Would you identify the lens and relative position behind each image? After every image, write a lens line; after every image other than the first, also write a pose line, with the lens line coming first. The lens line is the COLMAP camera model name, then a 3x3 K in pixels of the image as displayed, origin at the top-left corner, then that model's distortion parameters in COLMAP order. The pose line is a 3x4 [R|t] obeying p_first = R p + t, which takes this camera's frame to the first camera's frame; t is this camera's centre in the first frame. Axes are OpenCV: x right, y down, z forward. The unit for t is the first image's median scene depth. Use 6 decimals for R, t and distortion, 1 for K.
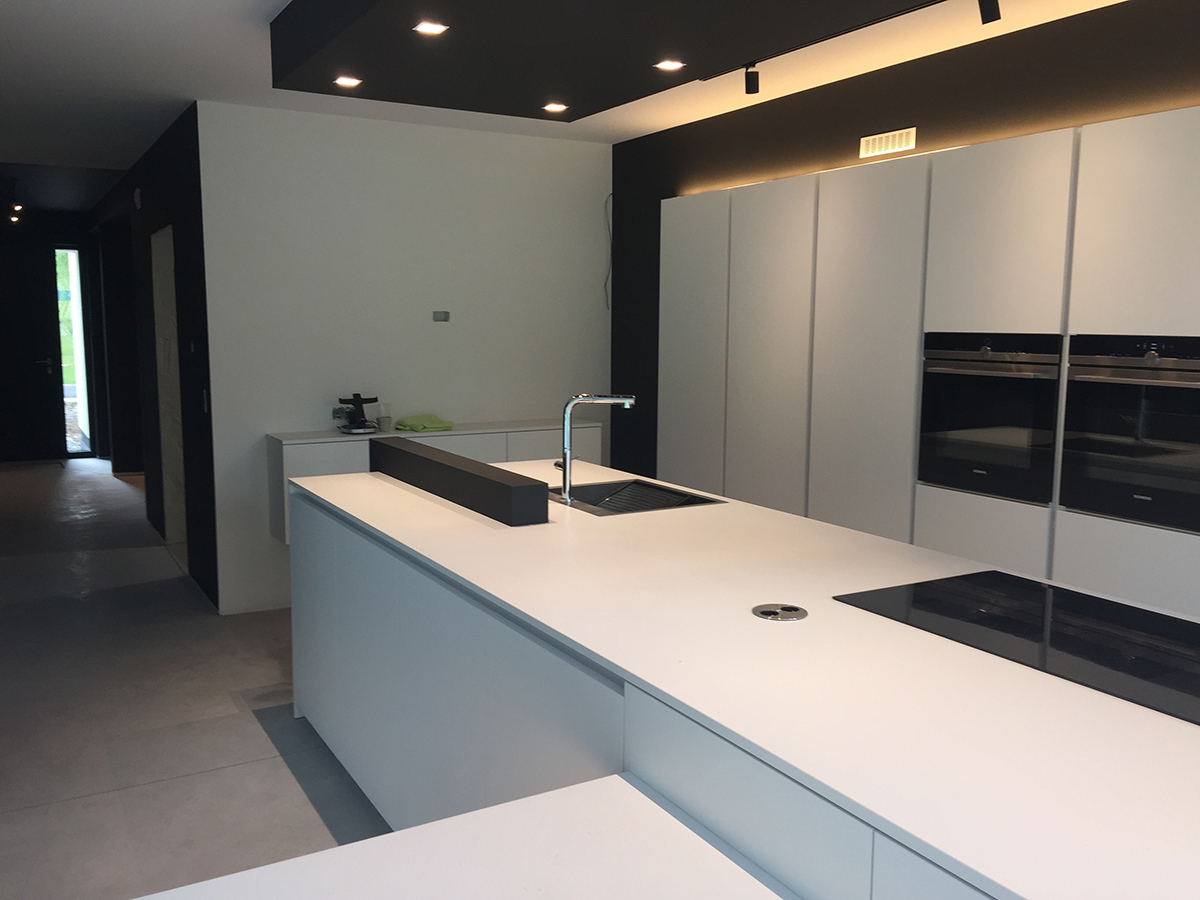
lens RADIAL K [[1035.5, 0, 603.6], [0, 1035.5, 446.8], [0, 0, 1]] dist [0.090393, -0.125155]
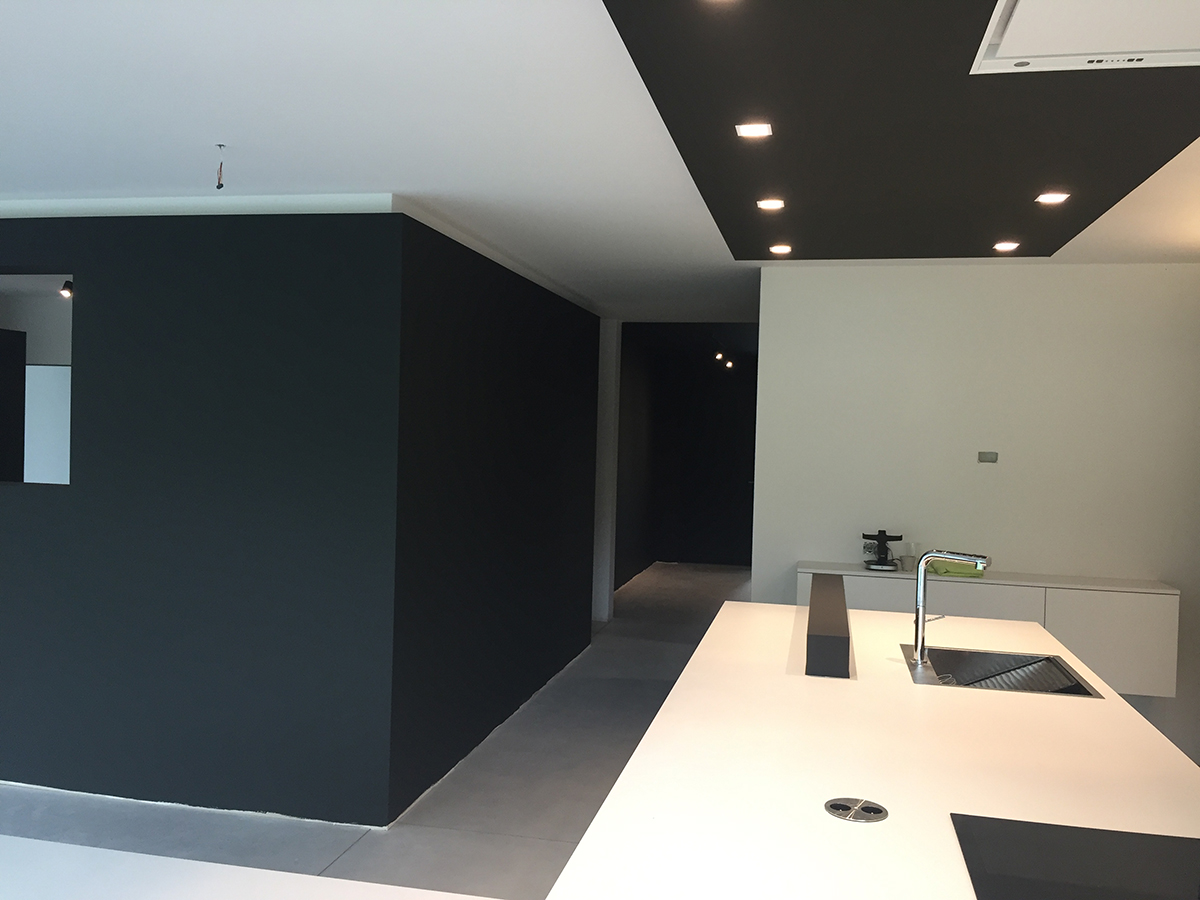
lens RADIAL K [[1035.5, 0, 603.6], [0, 1035.5, 446.8], [0, 0, 1]] dist [0.090393, -0.125155]
pose [[0.736244, 0.028139, -0.676131, 0.367223], [-0.110030, 0.990817, -0.078578, -0.032781], [0.667711, 0.132247, 0.732579, 0.094673]]
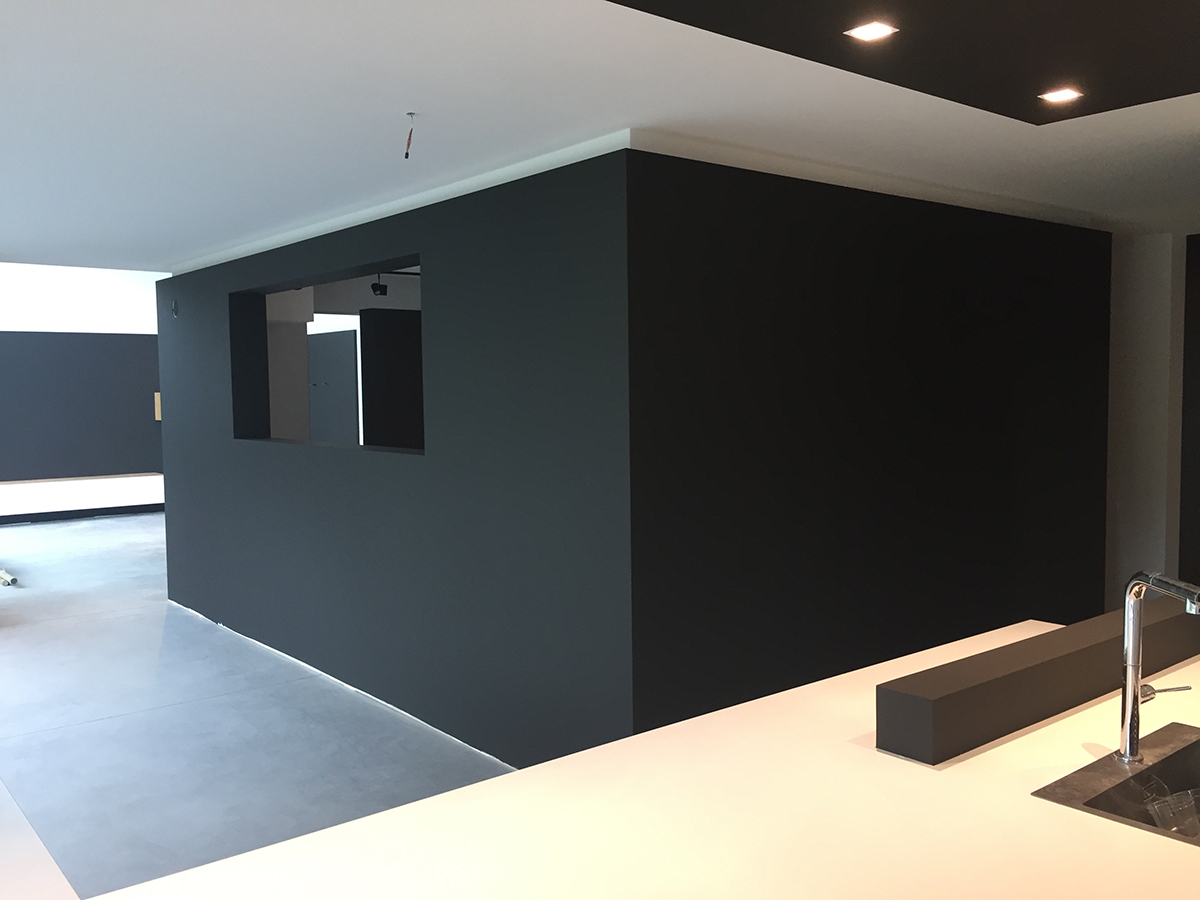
lens RADIAL K [[1035.5, 0, 603.6], [0, 1035.5, 446.8], [0, 0, 1]] dist [0.090393, -0.125155]
pose [[0.156141, 0.055086, -0.986198, 0.430159], [-0.114540, 0.992718, 0.037315, -0.090030], [0.981071, 0.107133, 0.161313, 0.528316]]
